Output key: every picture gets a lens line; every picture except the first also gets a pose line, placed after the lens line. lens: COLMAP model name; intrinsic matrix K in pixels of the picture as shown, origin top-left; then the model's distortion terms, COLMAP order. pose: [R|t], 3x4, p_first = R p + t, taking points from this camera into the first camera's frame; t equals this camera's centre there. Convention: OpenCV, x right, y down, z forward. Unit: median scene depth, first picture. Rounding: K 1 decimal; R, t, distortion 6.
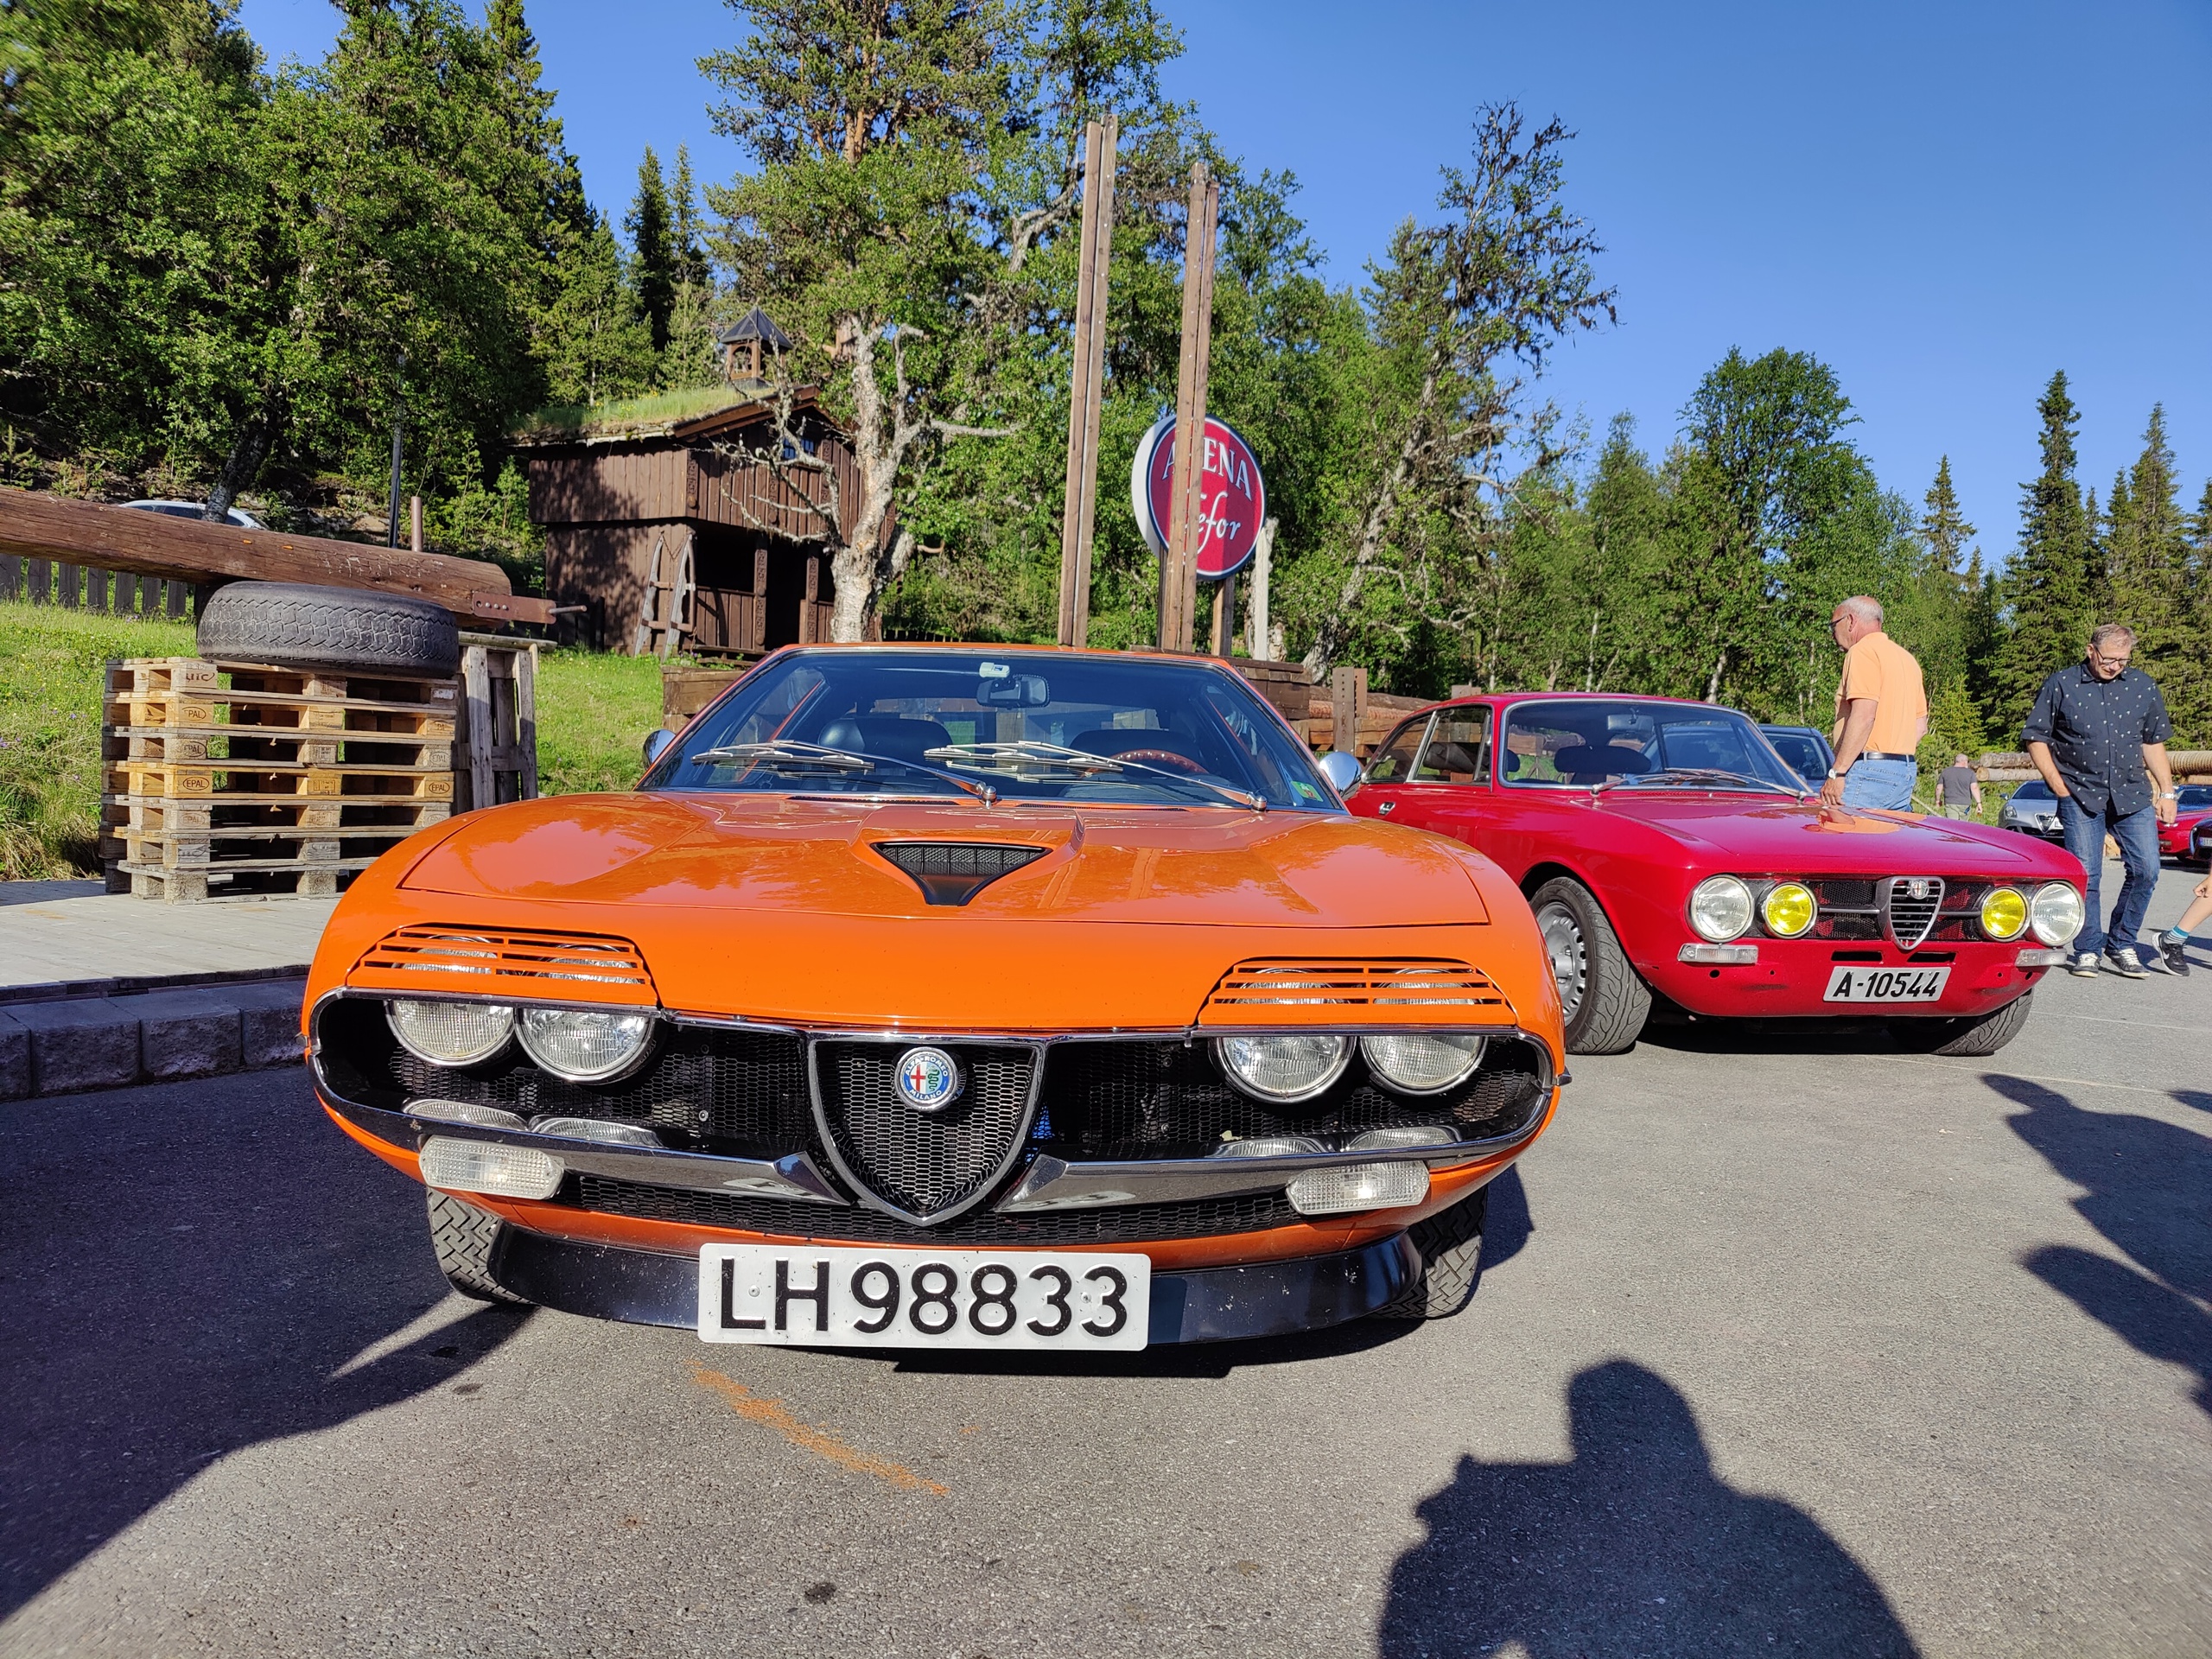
lens RADIAL K [[1558.4, 0, 1099.3], [0, 1558.4, 824.7], [0, 0, 1]] dist [0.070149, -0.081611]
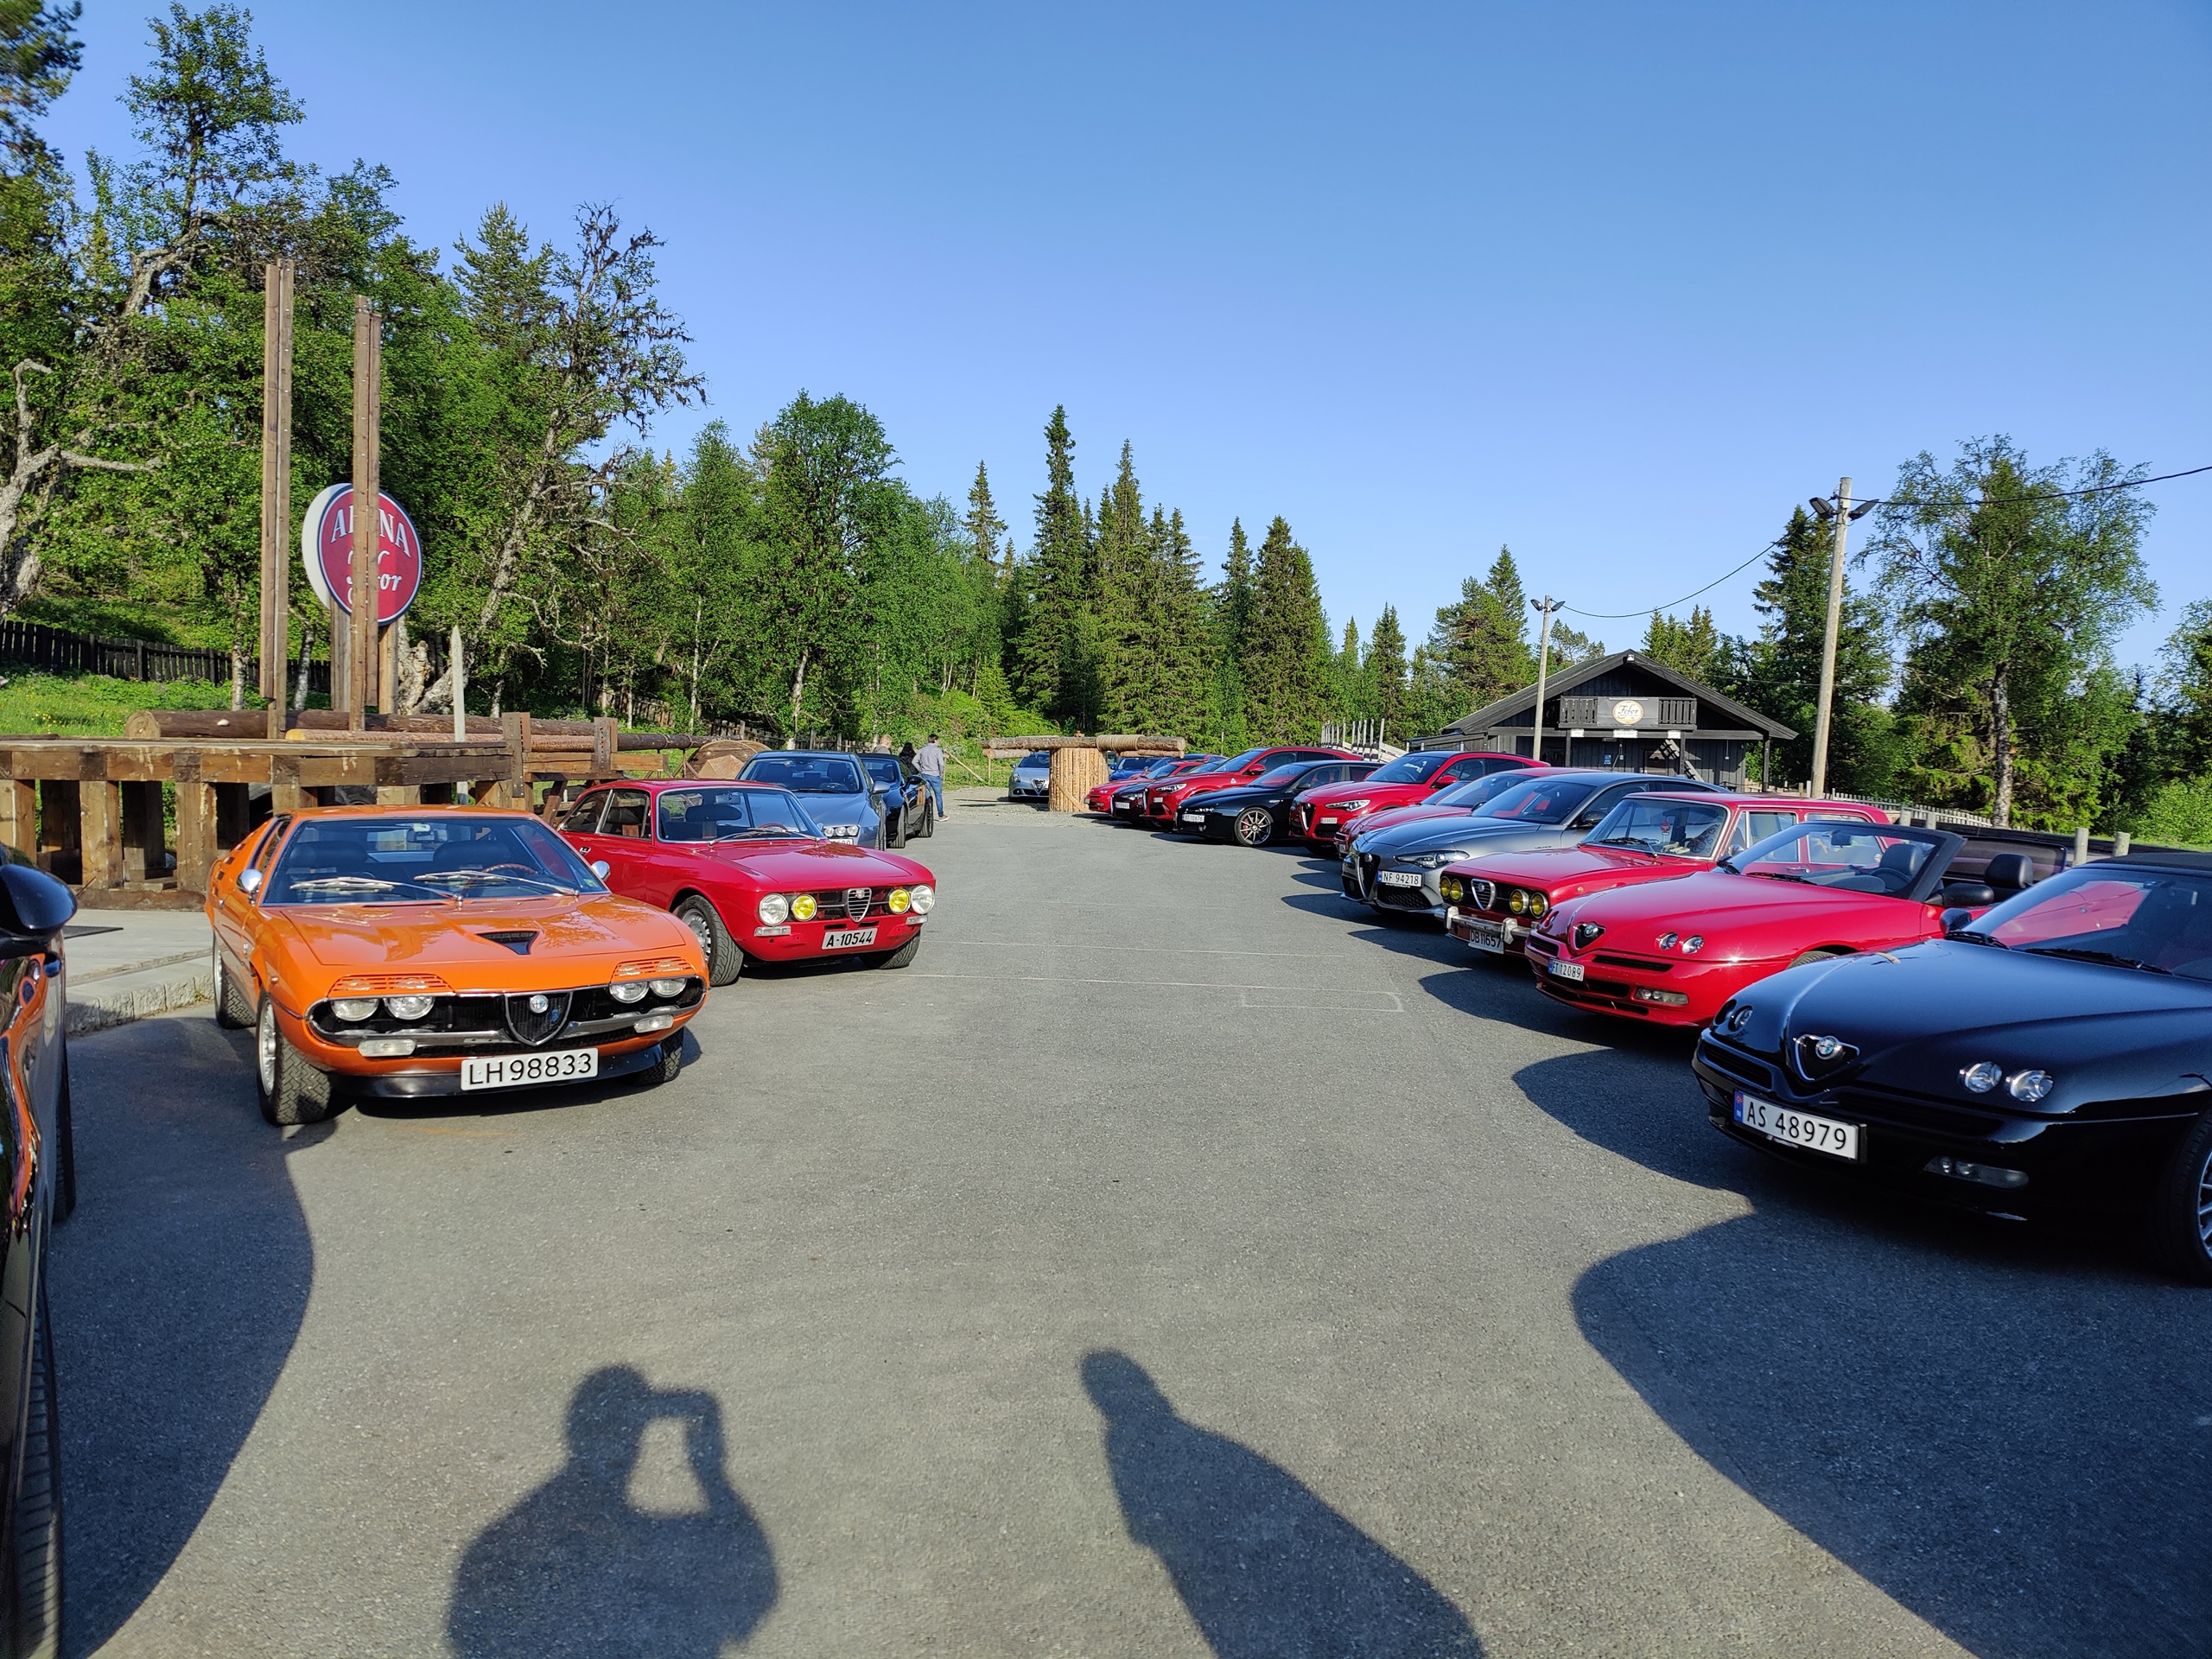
lens RADIAL K [[1558.4, 0, 1099.3], [0, 1558.4, 824.7], [0, 0, 1]] dist [0.070149, -0.081611]
pose [[0.850811, -0.045619, 0.523488, -0.068238], [0.029342, 0.998795, 0.039350, -0.027629], [-0.524652, -0.018119, 0.851124, -0.213024]]
